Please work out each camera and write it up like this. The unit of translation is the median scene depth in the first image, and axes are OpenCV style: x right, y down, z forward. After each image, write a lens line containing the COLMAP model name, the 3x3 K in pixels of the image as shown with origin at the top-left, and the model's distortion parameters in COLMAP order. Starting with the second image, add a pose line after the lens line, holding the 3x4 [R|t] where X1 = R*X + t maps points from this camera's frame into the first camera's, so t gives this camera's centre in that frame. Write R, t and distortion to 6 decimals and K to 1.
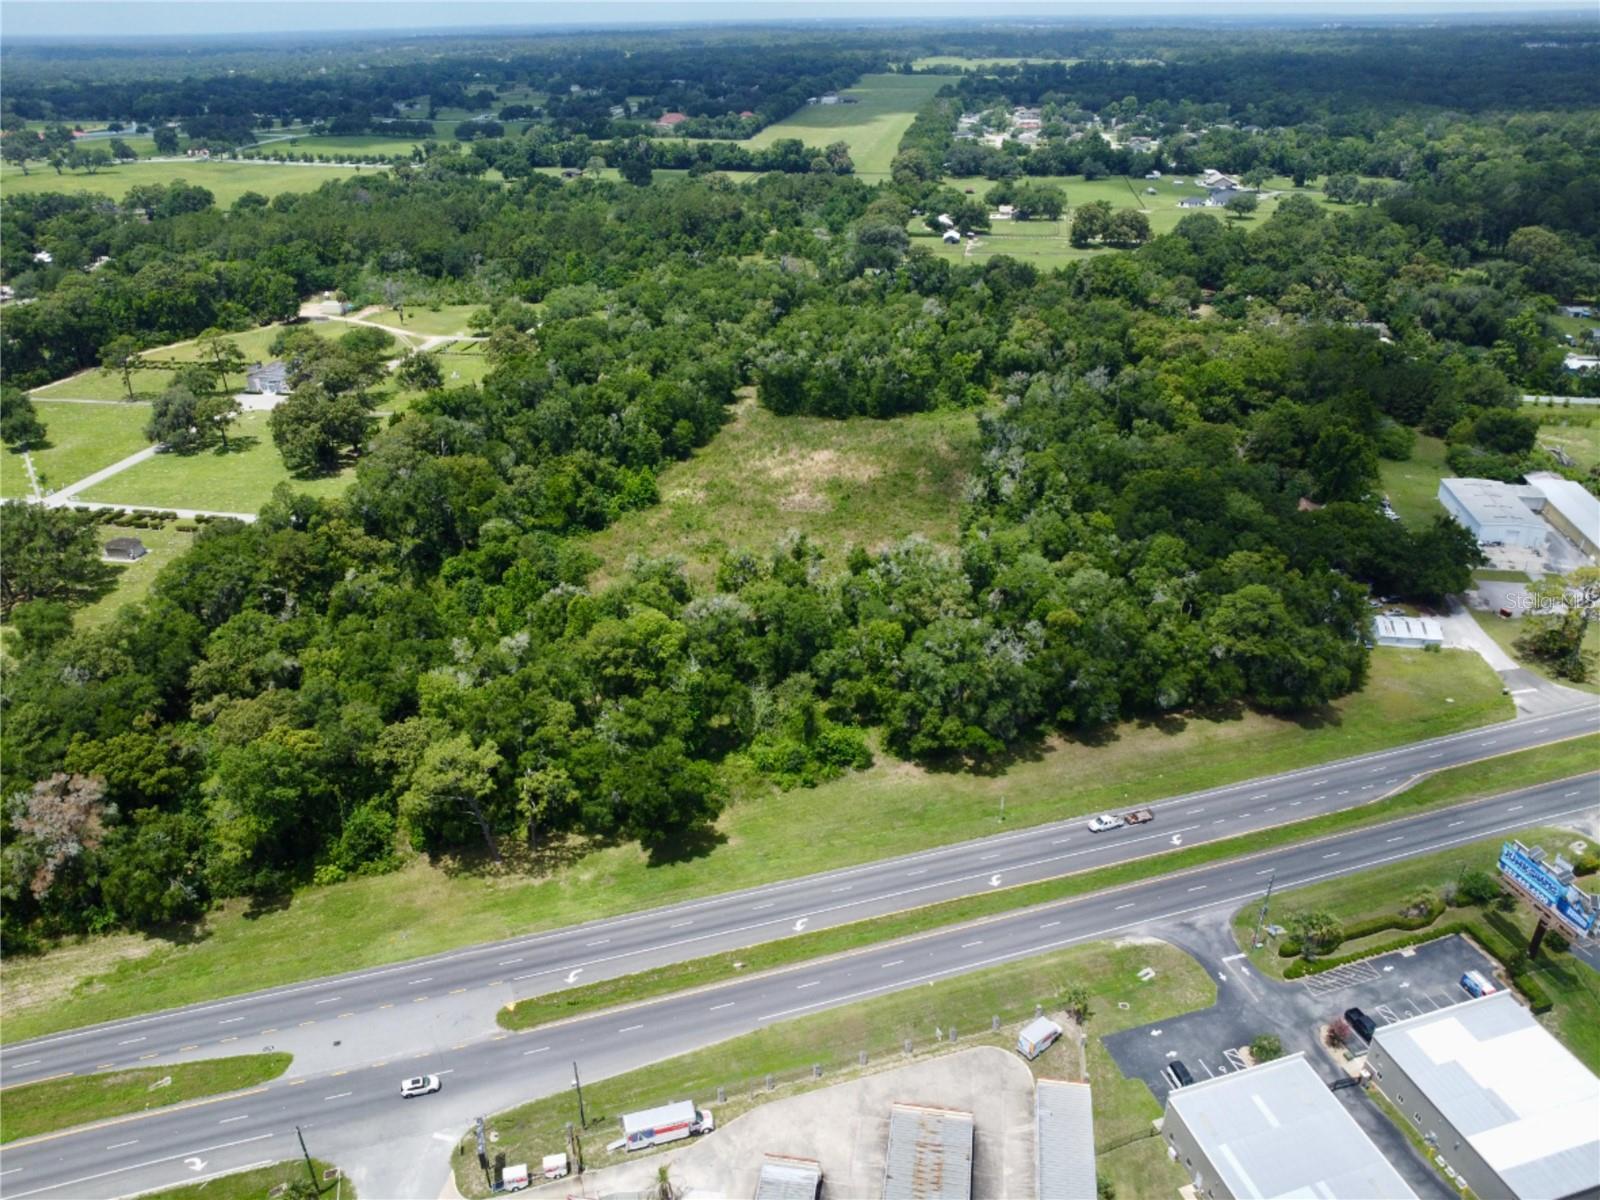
lens RADIAL K [[1161.2, 0, 796.2], [0, 1161.2, 596.6], [0, 0, 1]] dist [-0.025994, -0.010251]
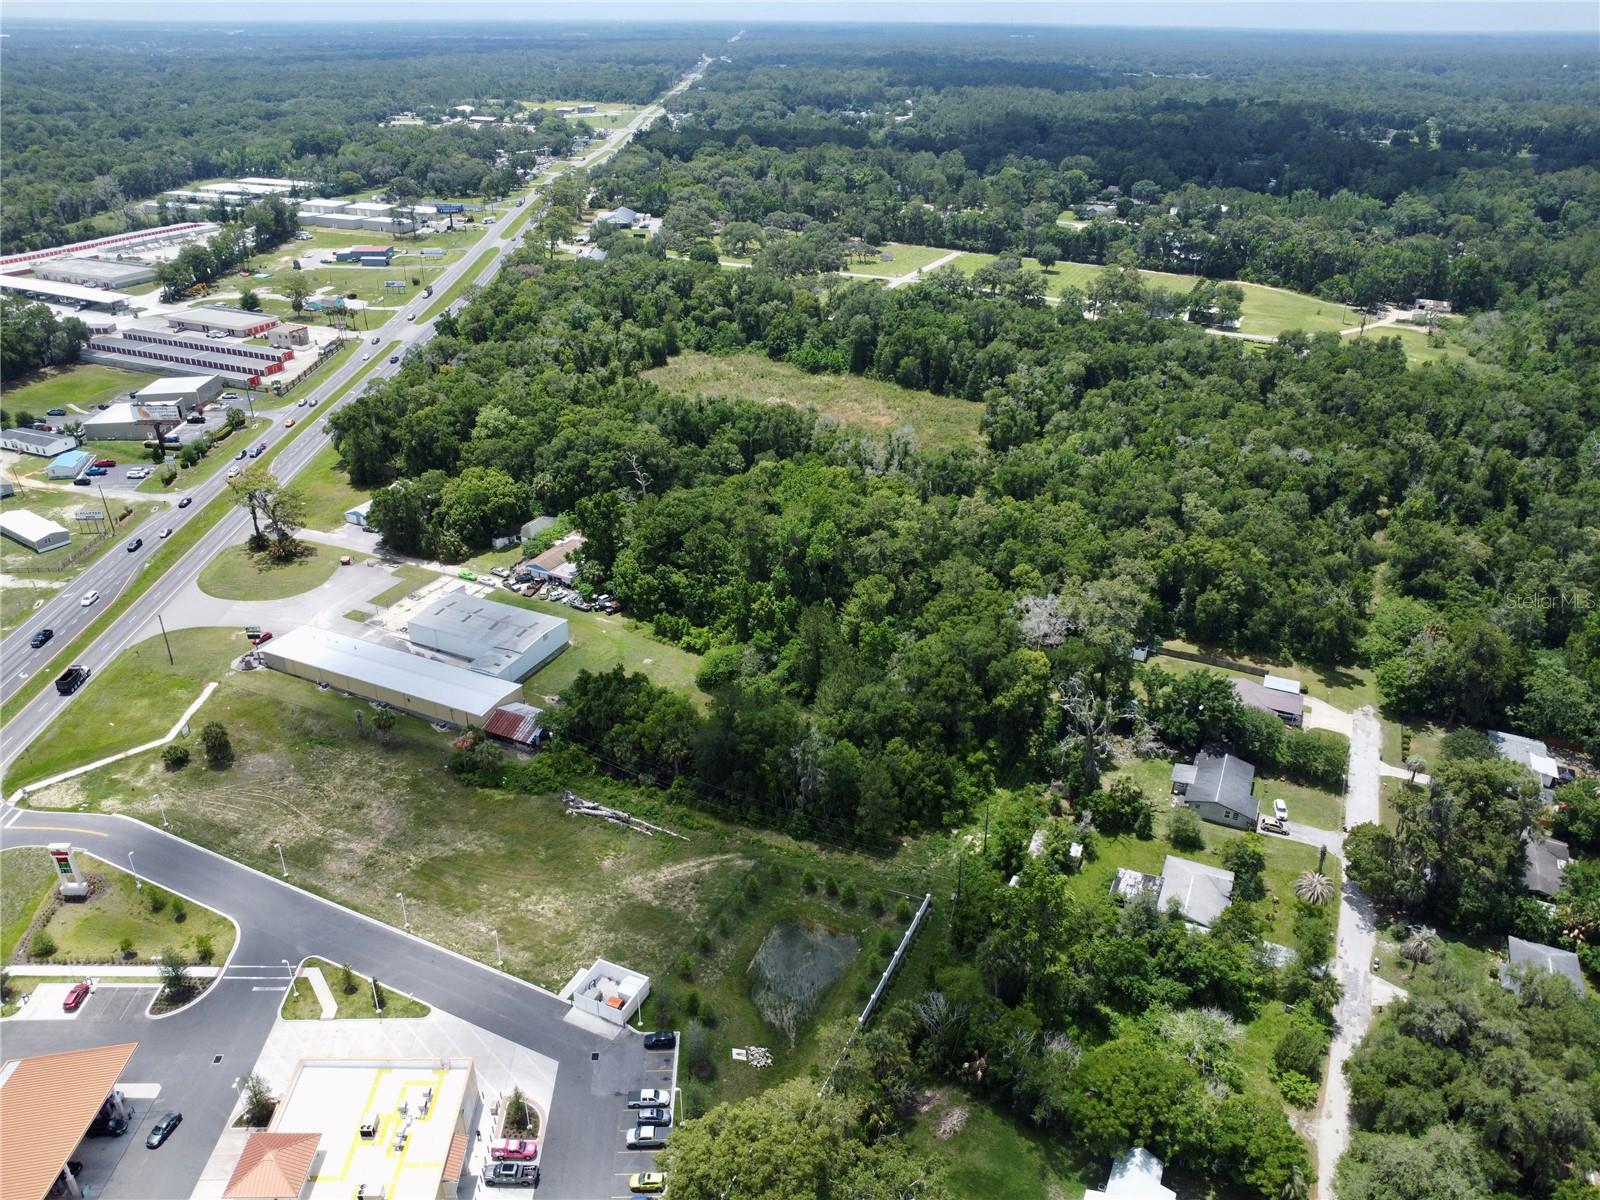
lens RADIAL K [[1161.2, 0, 796.2], [0, 1161.2, 596.6], [0, 0, 1]] dist [-0.025994, -0.010251]
pose [[-0.269180, 0.447846, -0.852629, 1.200295], [-0.439058, 0.730893, 0.522516, -0.607868], [0.857187, 0.515005, -0.000111, 1.127498]]
